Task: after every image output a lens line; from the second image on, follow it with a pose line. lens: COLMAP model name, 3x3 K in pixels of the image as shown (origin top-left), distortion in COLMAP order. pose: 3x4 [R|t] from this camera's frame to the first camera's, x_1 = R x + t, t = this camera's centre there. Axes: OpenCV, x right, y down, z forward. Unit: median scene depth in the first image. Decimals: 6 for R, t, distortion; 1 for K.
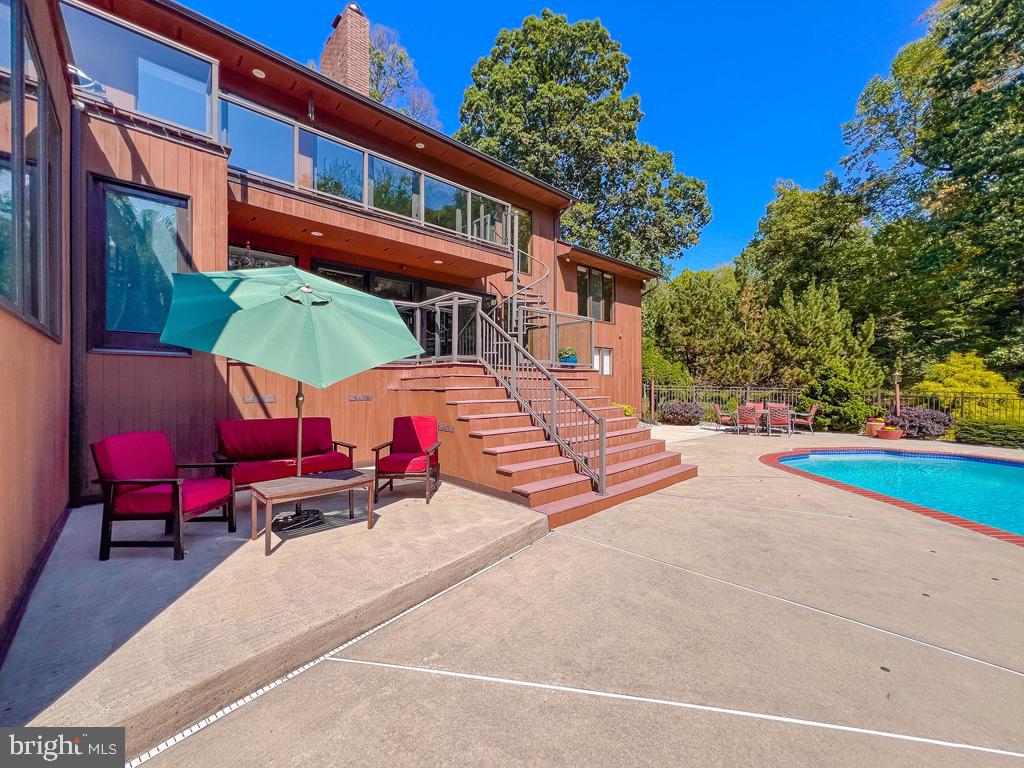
lens RADIAL K [[411.6, 0, 512.0], [0, 411.6, 384.0], [0, 0, 1]] dist [-0.001782, -0.000153]
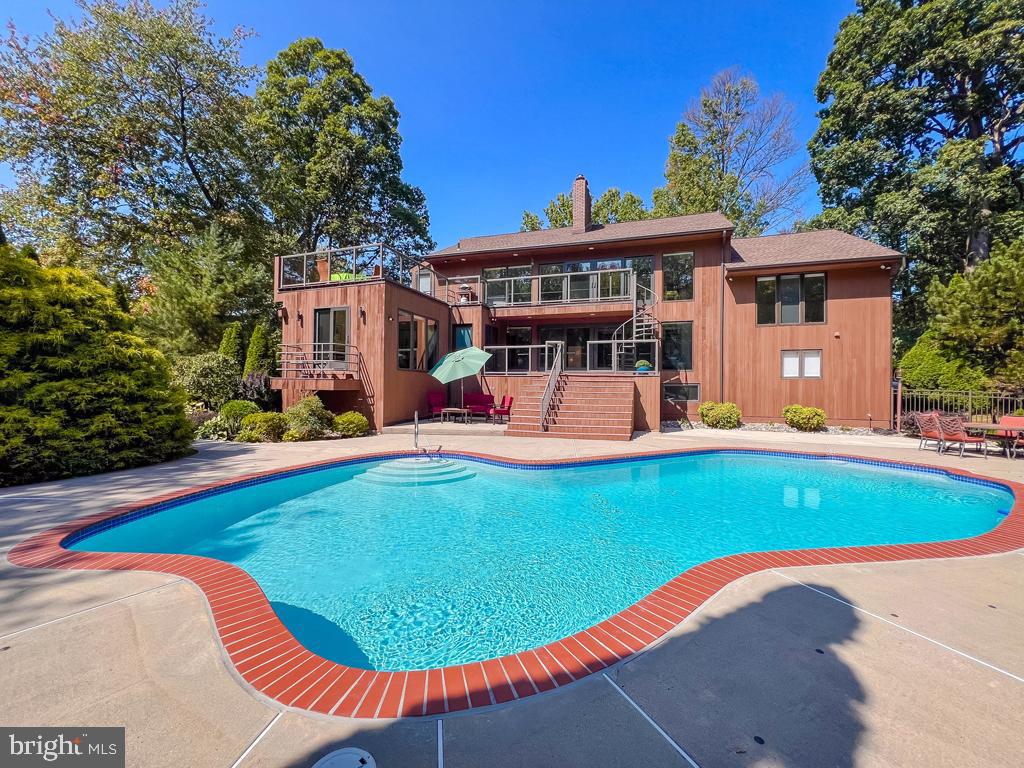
lens RADIAL K [[409.2, 0, 512.0], [0, 409.2, 384.0], [0, 0, 1]] dist [-0.001654, -0.000249]
pose [[0.494177, 0.009481, -0.869310, 0.845922], [-0.010515, 0.999933, 0.004928, -0.002830], [0.869298, 0.006706, 0.494243, -0.114224]]
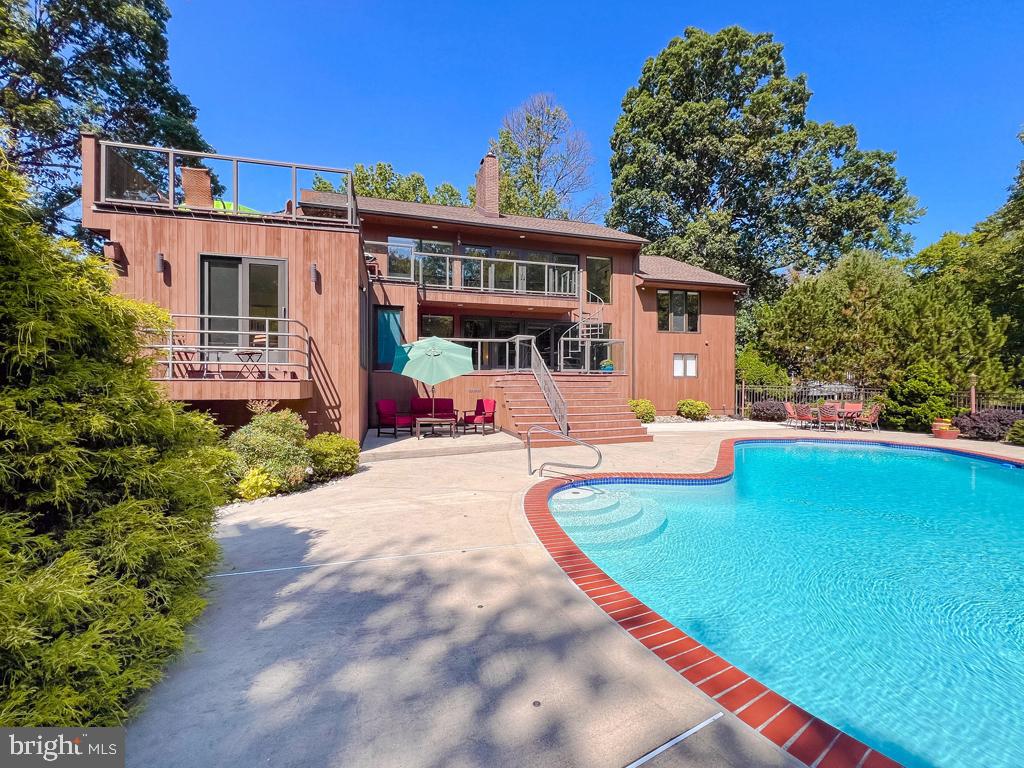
lens RADIAL K [[420.6, 0, 514.6], [0, 420.6, 385.8], [0, 0, 1]] dist [-0.001033, 0.000319]
pose [[0.898380, 0.007042, -0.439162, 0.358878], [-0.003661, 0.999957, 0.008544, -0.003513], [0.439203, -0.006068, 0.898367, -0.378050]]
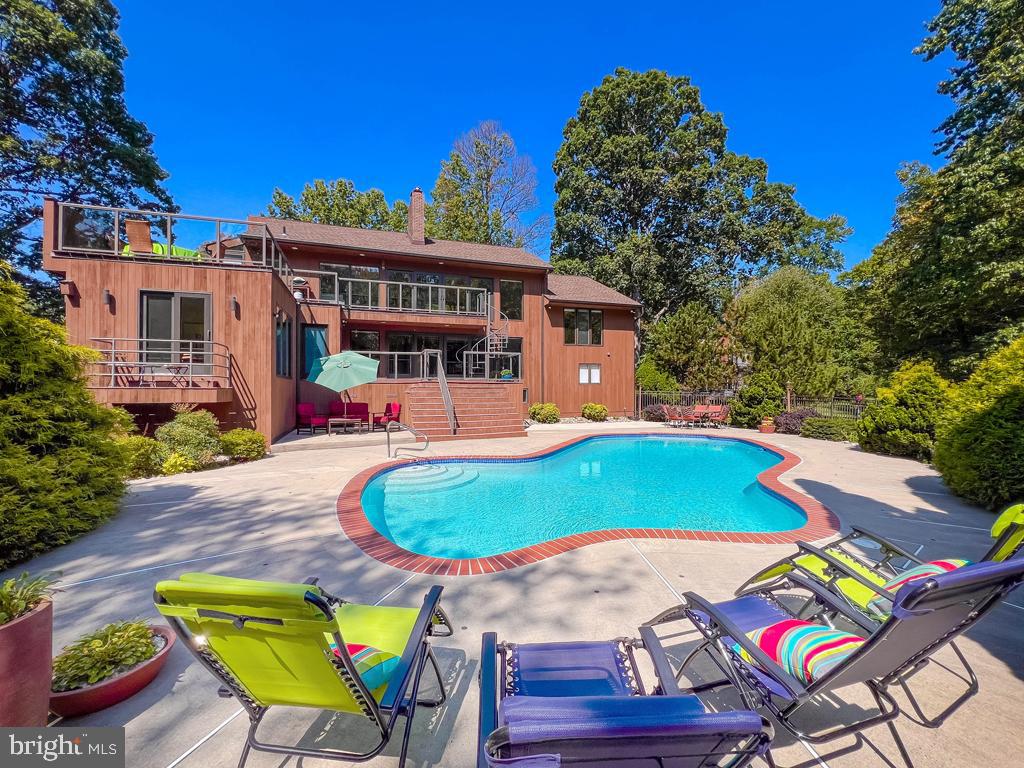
lens RADIAL K [[418.8, 0, 511.7], [0, 418.8, 387.4], [0, 0, 1]] dist [-0.000895, -0.000278]
pose [[0.919760, -0.000339, -0.392481, 0.612946], [-0.000713, 0.999997, -0.002536, -0.004876], [0.392480, 0.002613, 0.919757, -0.469928]]
